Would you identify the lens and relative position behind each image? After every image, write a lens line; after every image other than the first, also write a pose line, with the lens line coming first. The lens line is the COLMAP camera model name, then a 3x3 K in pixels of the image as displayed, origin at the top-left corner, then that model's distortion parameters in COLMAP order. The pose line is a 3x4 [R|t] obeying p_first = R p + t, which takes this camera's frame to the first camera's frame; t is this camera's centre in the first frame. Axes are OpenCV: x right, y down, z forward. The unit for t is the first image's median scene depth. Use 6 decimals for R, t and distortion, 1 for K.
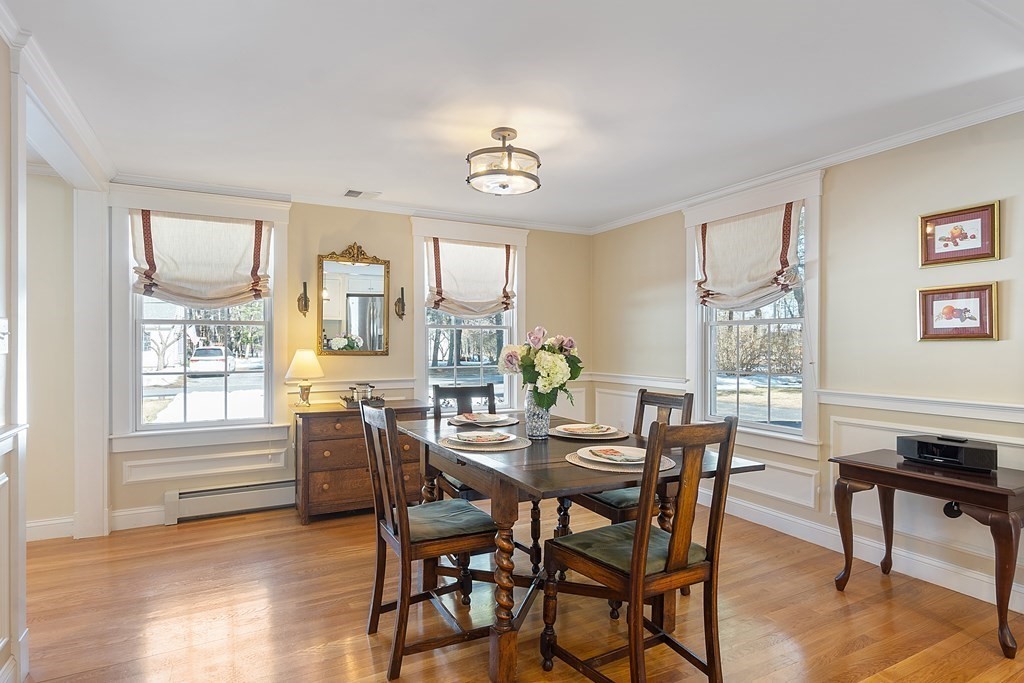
lens RADIAL K [[549.2, 0, 508.1], [0, 549.2, 343.1], [0, 0, 1]] dist [0.003112, 0.000469]
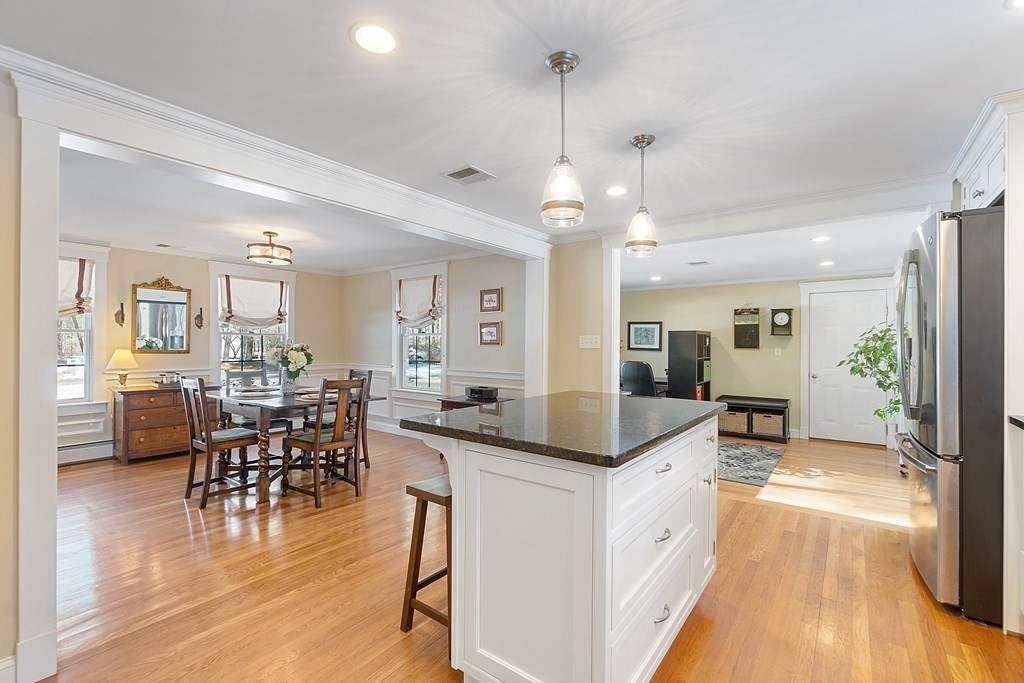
lens RADIAL K [[450.7, 0, 509.8], [0, 450.7, 342.5], [0, 0, 1]] dist [-0.001192, -0.000148]
pose [[0.909216, 0.004132, 0.416304, 0.073657], [-0.004655, 0.999989, 0.000242, -0.012927], [-0.416299, -0.002158, 0.909225, -0.556035]]
